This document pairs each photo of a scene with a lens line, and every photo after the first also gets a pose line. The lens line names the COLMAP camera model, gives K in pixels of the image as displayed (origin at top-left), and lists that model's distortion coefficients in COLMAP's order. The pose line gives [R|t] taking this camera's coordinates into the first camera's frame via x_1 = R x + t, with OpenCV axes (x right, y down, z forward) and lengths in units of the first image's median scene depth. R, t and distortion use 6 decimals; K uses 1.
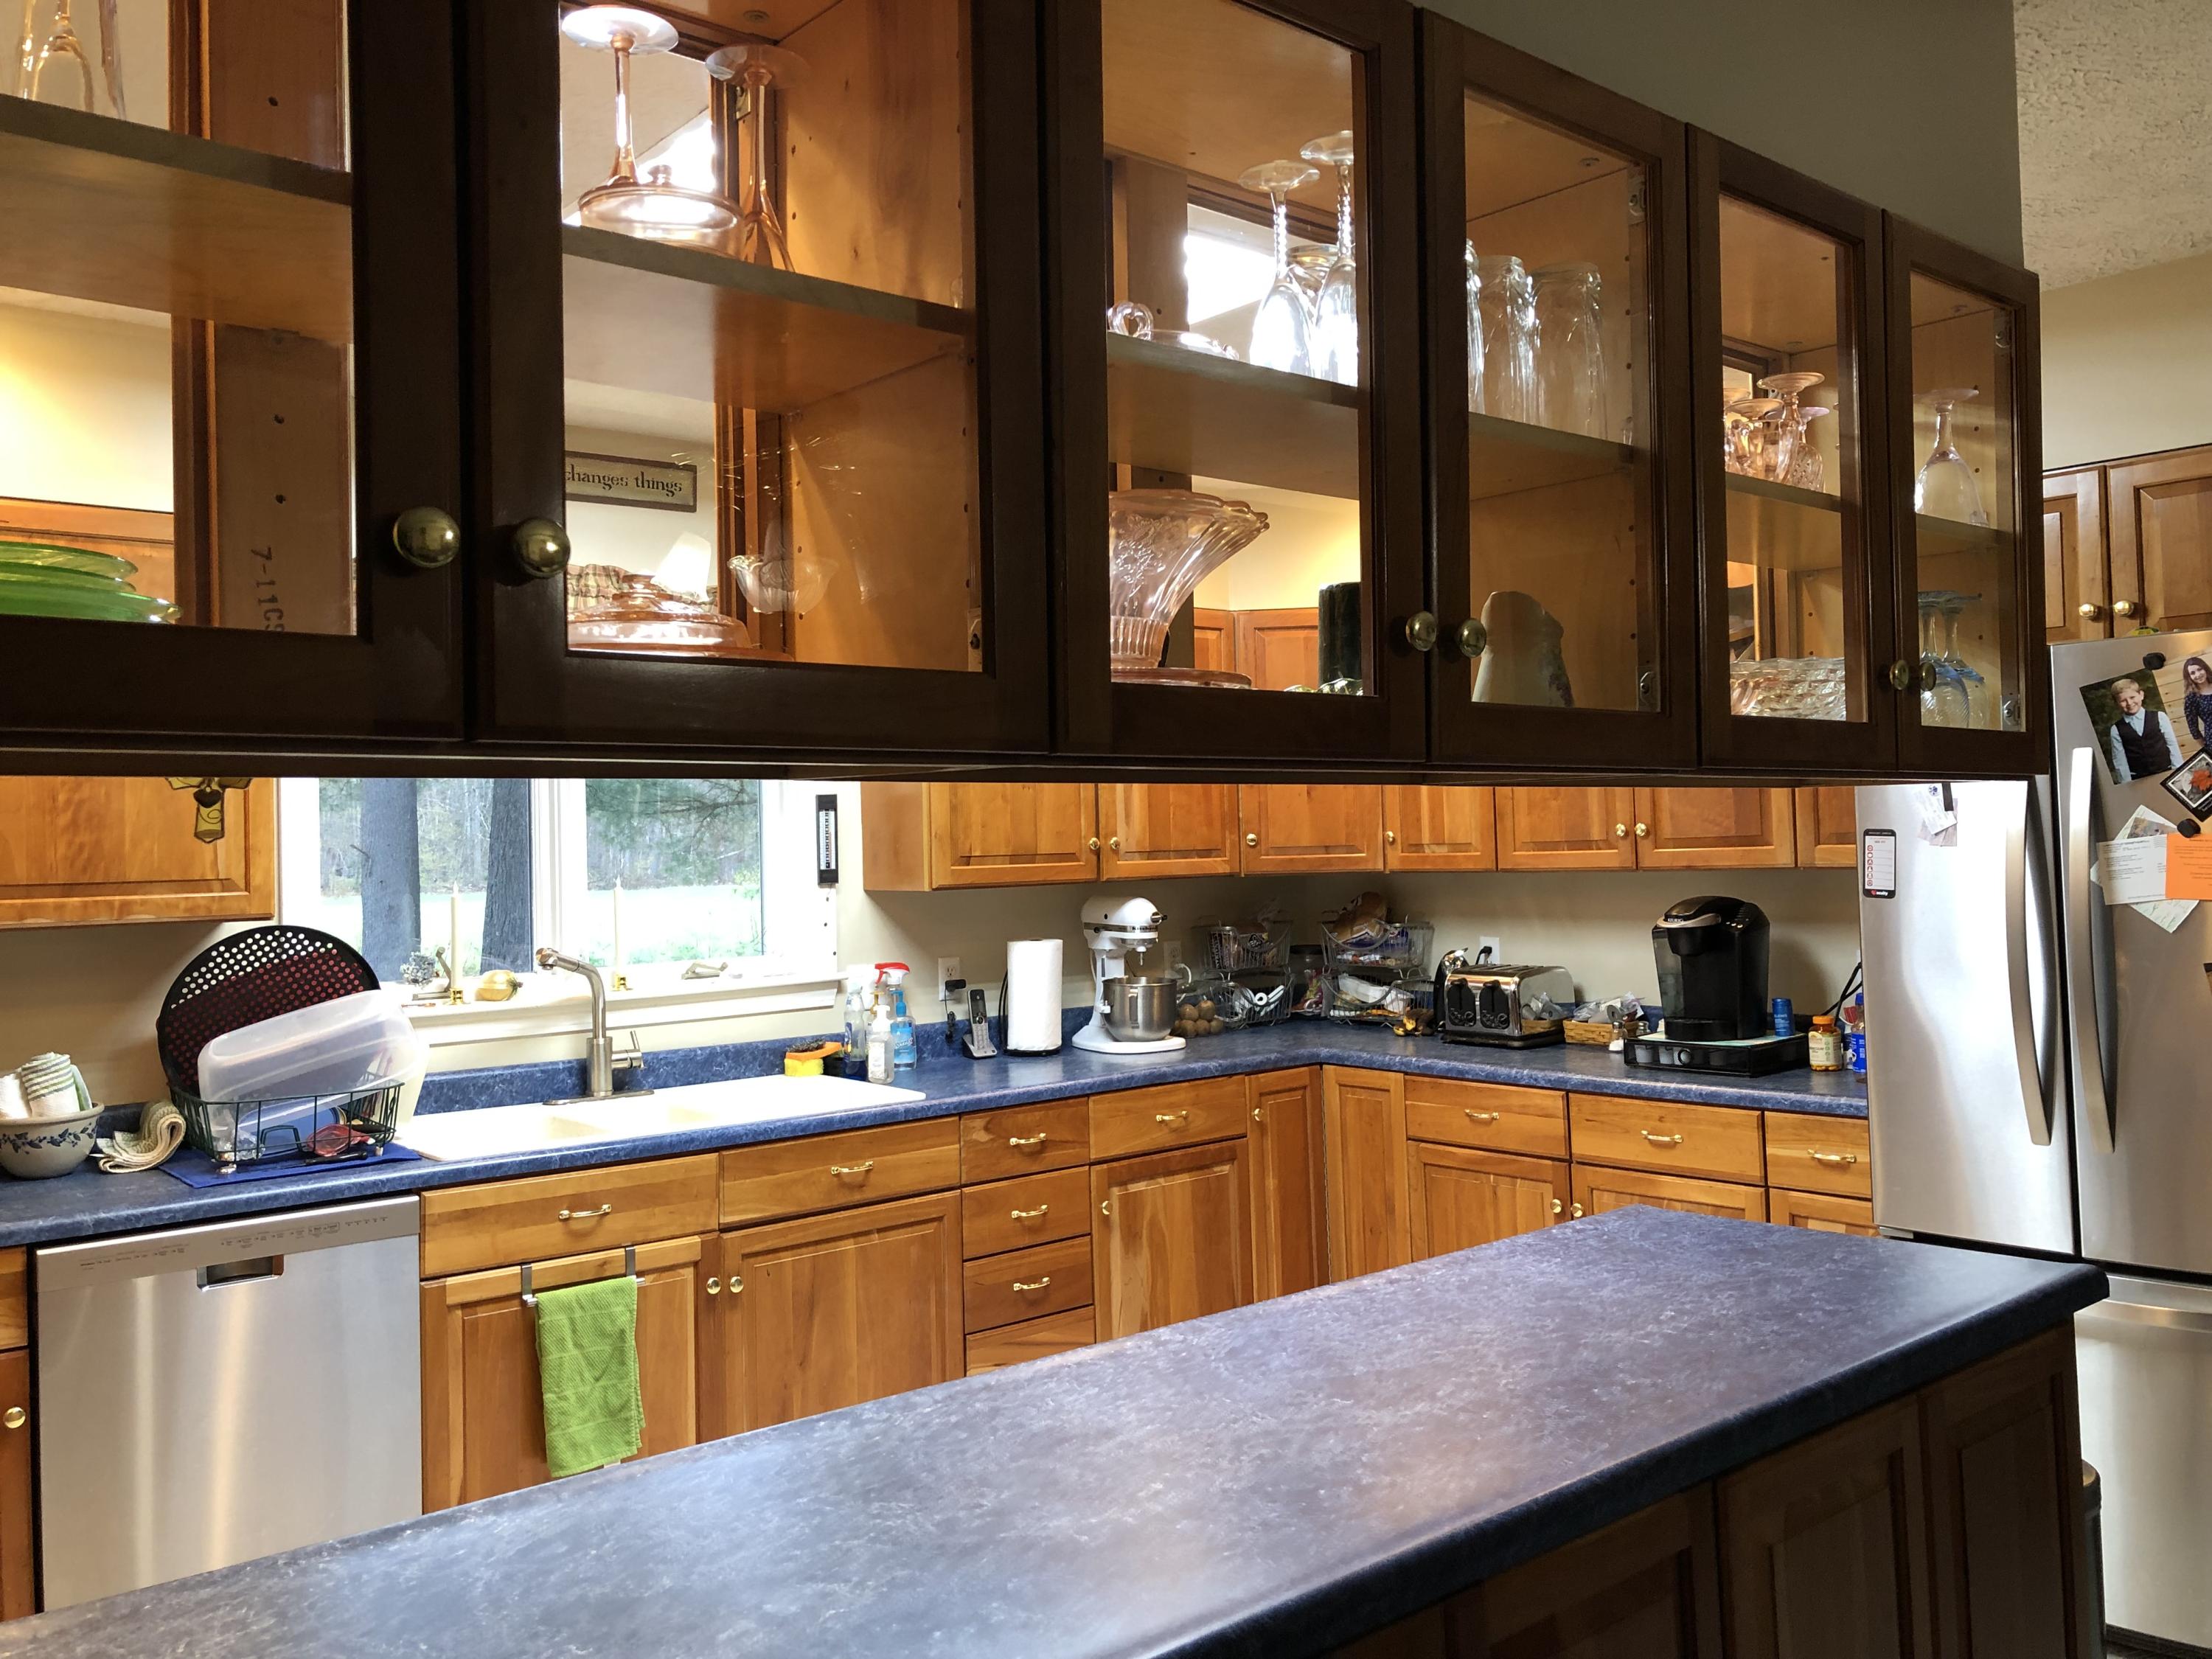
lens RADIAL K [[1826.1, 0, 1107.6], [0, 1826.1, 823.7], [0, 0, 1]] dist [0.009326, 0.002246]
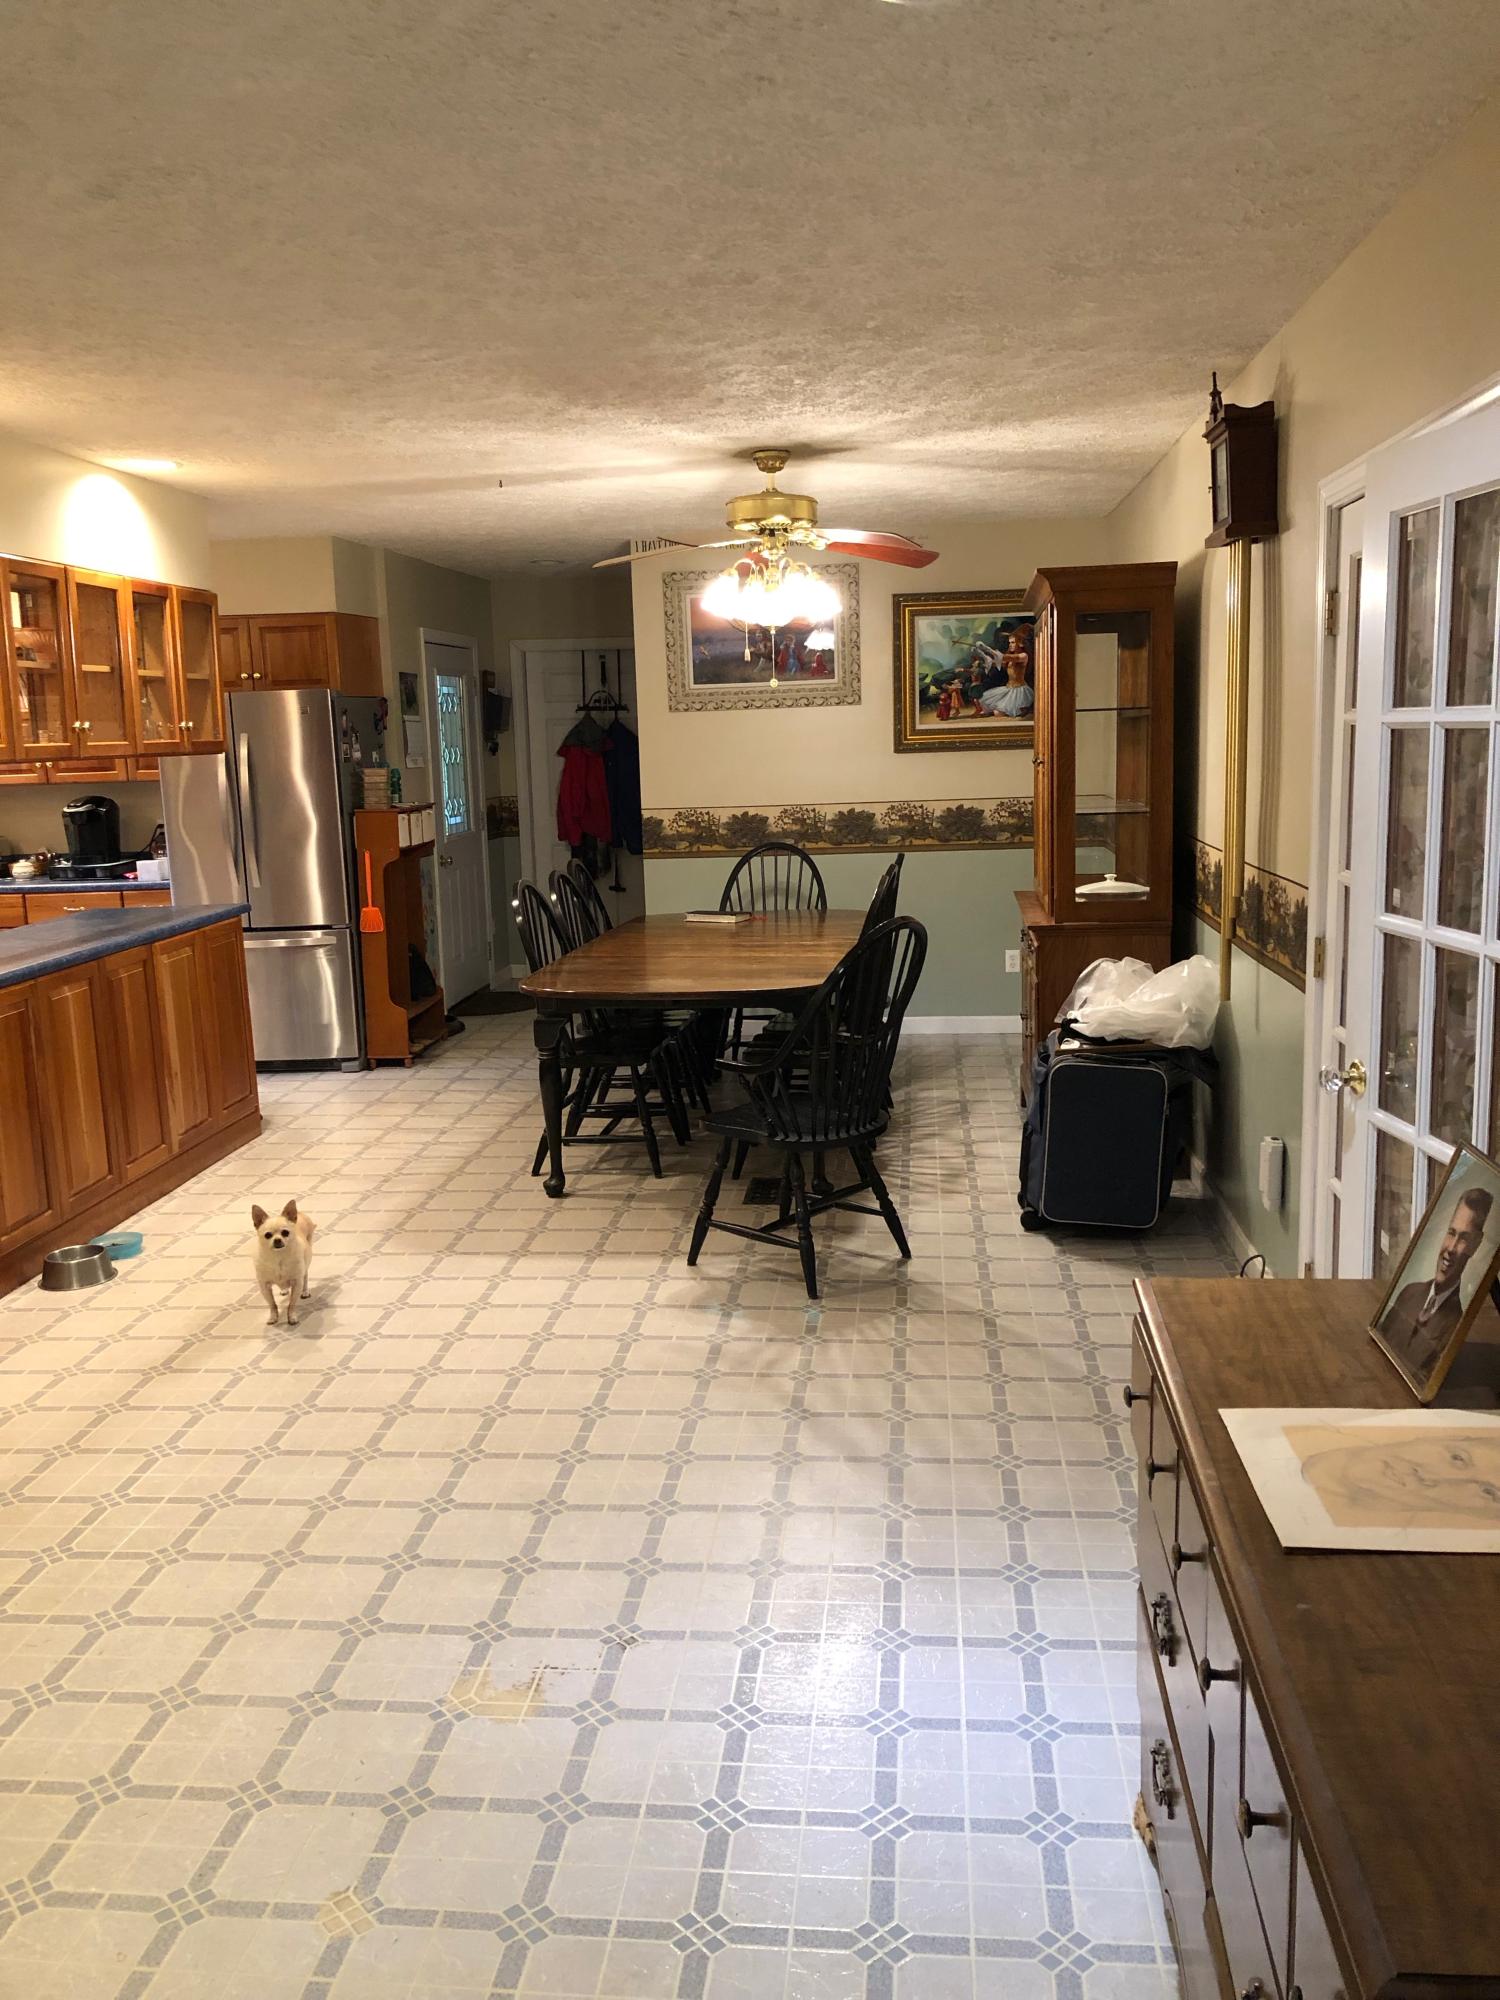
lens RADIAL K [[1651.1, 0, 749.9], [0, 1651.1, 1002.4], [0, 0, 1]] dist [0.009326, 0.002246]
pose [[0.730811, -0.114274, 0.672947, -0.411921], [0.004329, 0.986643, 0.162842, -0.031572], [-0.682567, -0.116093, 0.721544, -0.892161]]
